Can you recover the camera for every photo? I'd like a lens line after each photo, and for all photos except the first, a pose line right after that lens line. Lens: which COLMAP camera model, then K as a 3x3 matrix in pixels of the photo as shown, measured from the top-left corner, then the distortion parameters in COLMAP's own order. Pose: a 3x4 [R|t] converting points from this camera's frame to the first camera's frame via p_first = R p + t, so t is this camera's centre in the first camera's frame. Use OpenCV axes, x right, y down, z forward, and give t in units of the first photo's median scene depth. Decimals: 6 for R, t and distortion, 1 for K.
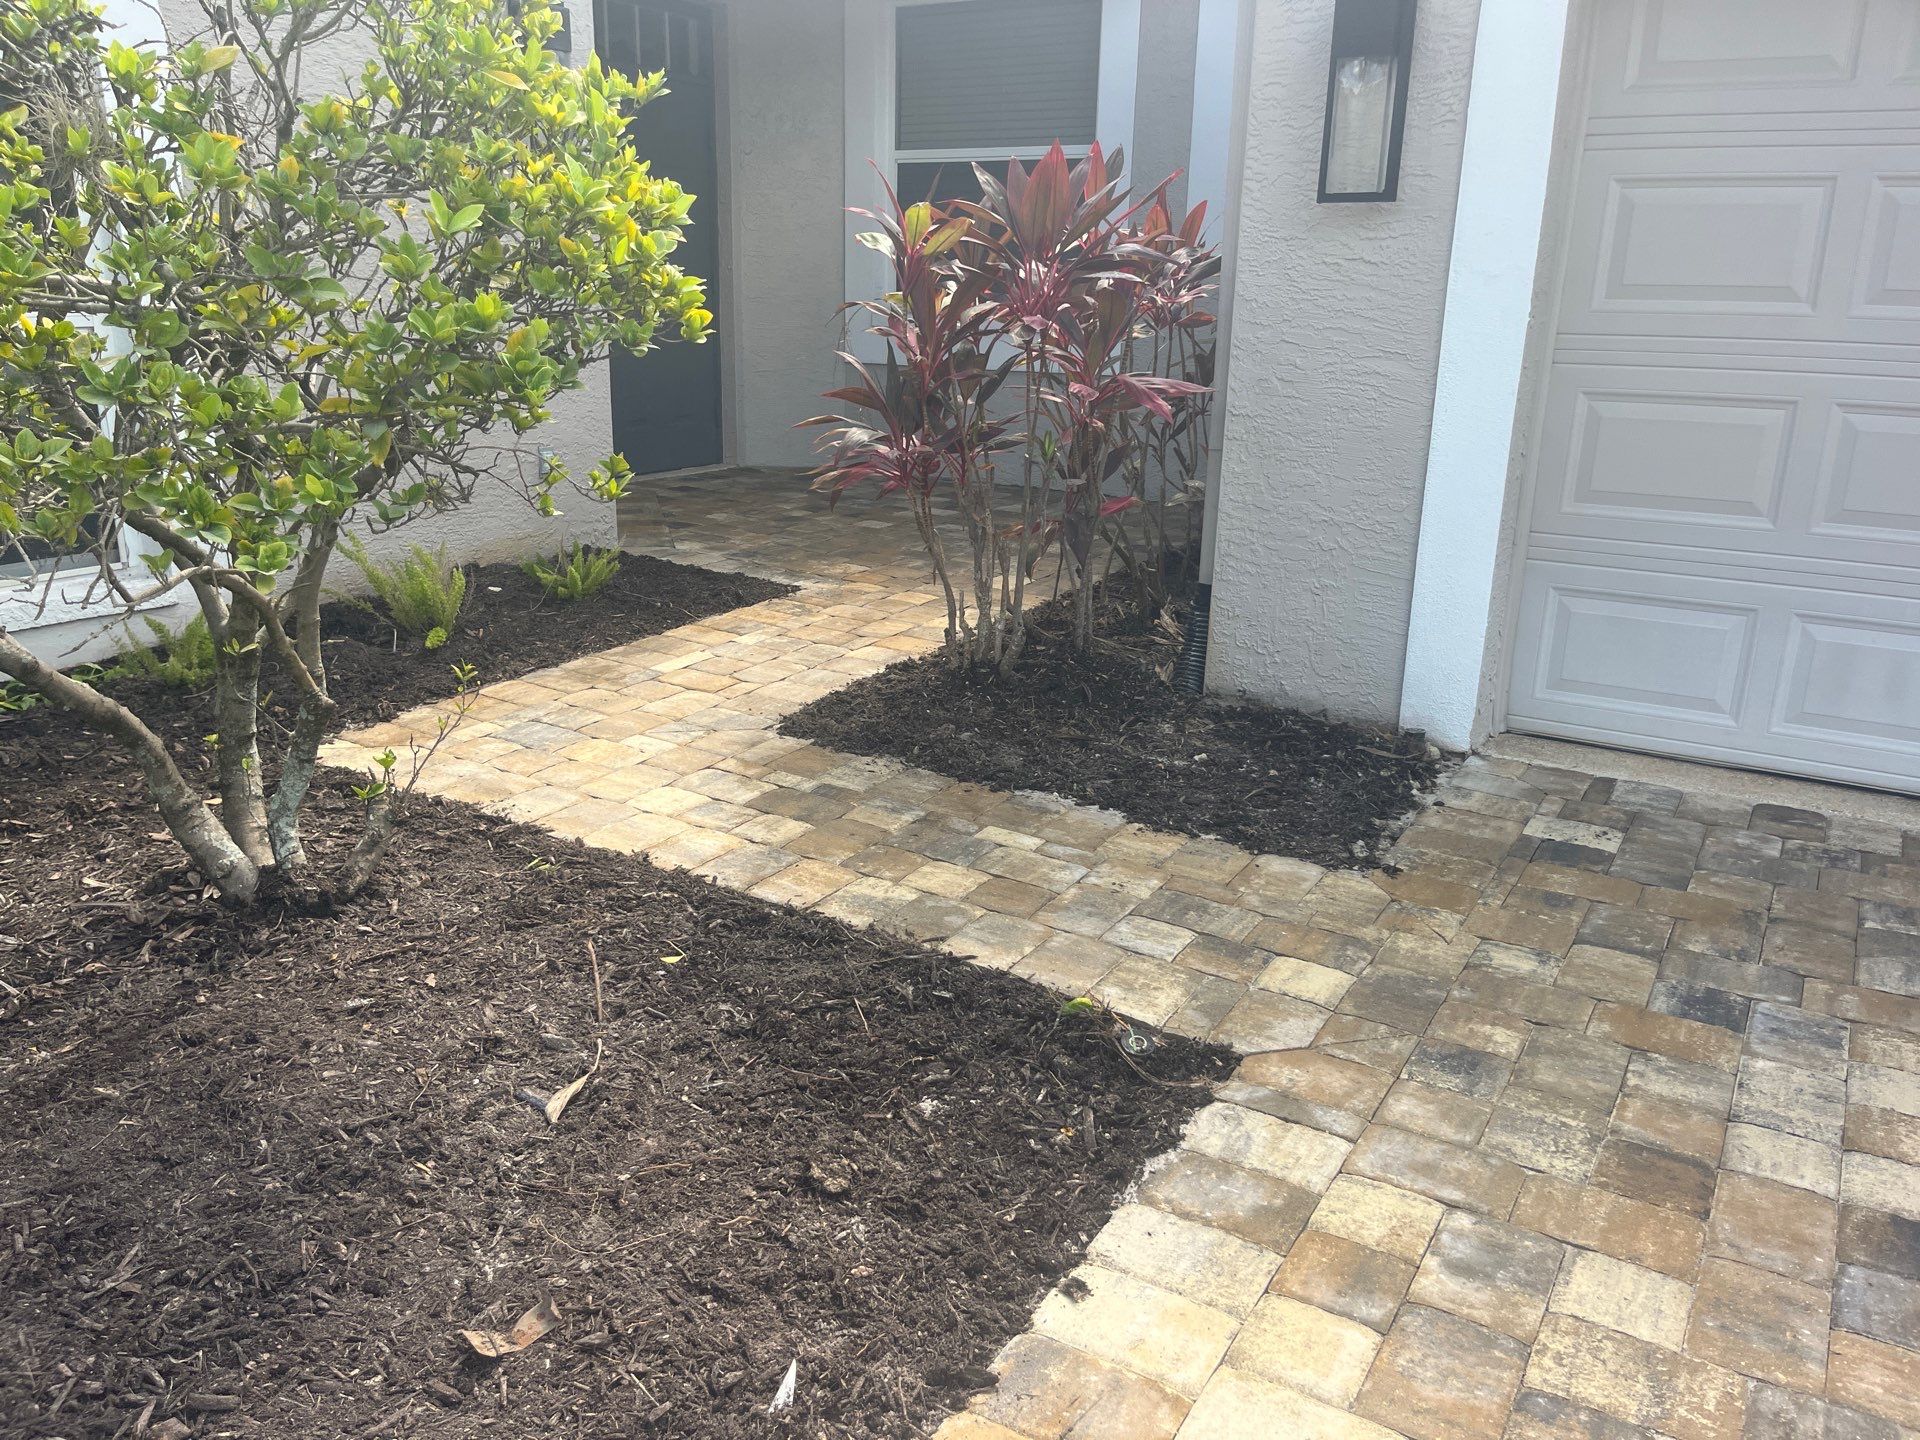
lens RADIAL K [[1418.4, 0, 951.0], [0, 1418.4, 727.9], [0, 0, 1]] dist [0.026636, -0.060437]
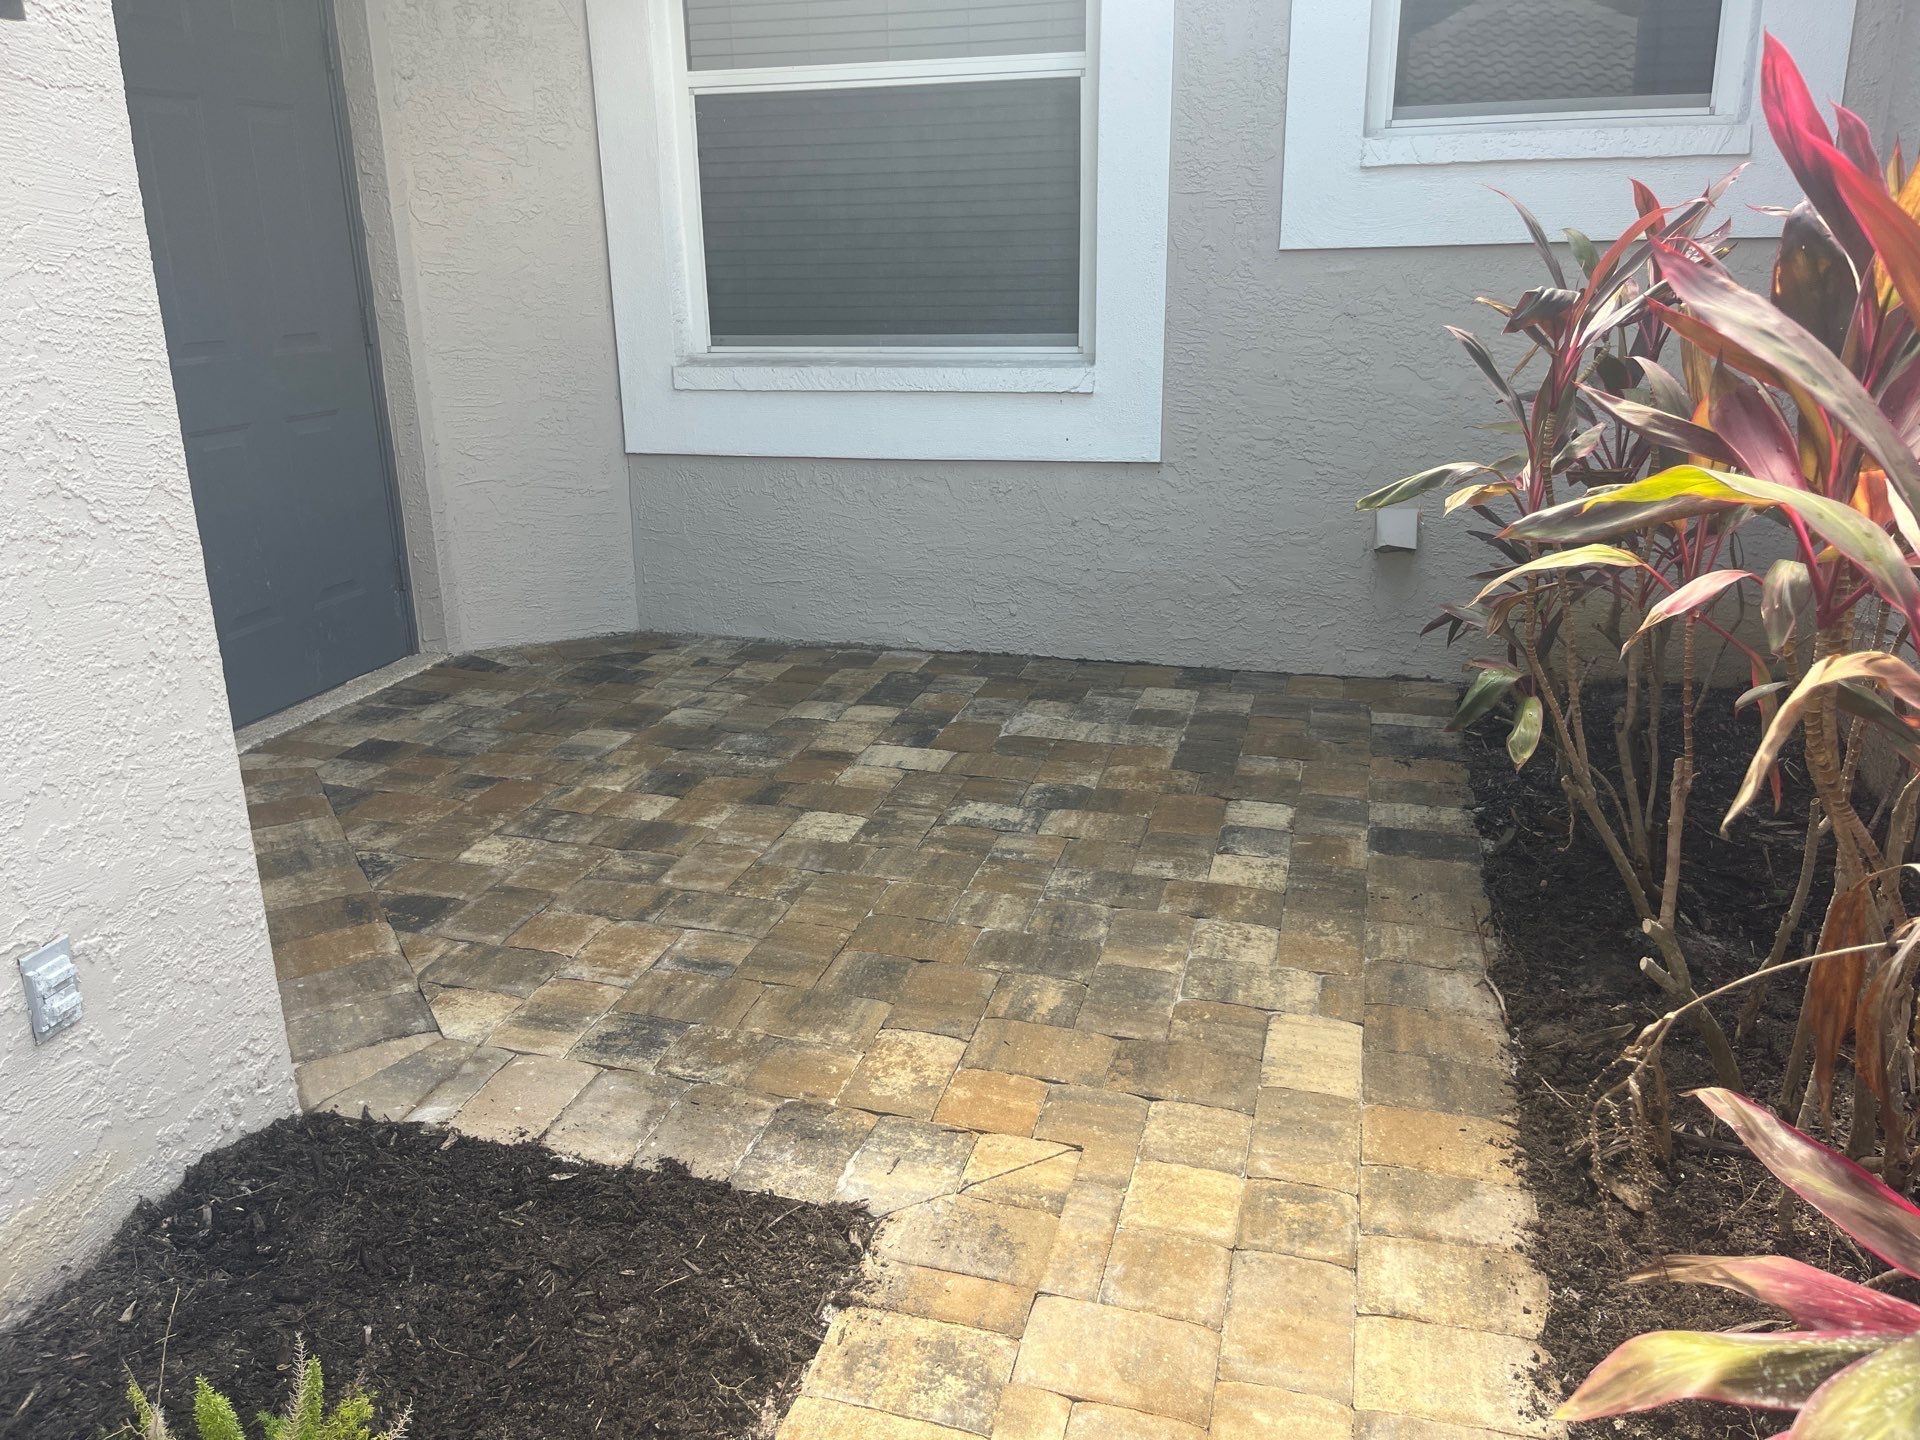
lens RADIAL K [[1418.4, 0, 951.0], [0, 1418.4, 727.9], [0, 0, 1]] dist [0.026636, -0.060437]
pose [[0.959077, -0.119747, 0.256579, -0.113759], [0.116249, 0.992802, 0.028813, -0.157457], [-0.258182, 0.002194, 0.966094, 0.441906]]
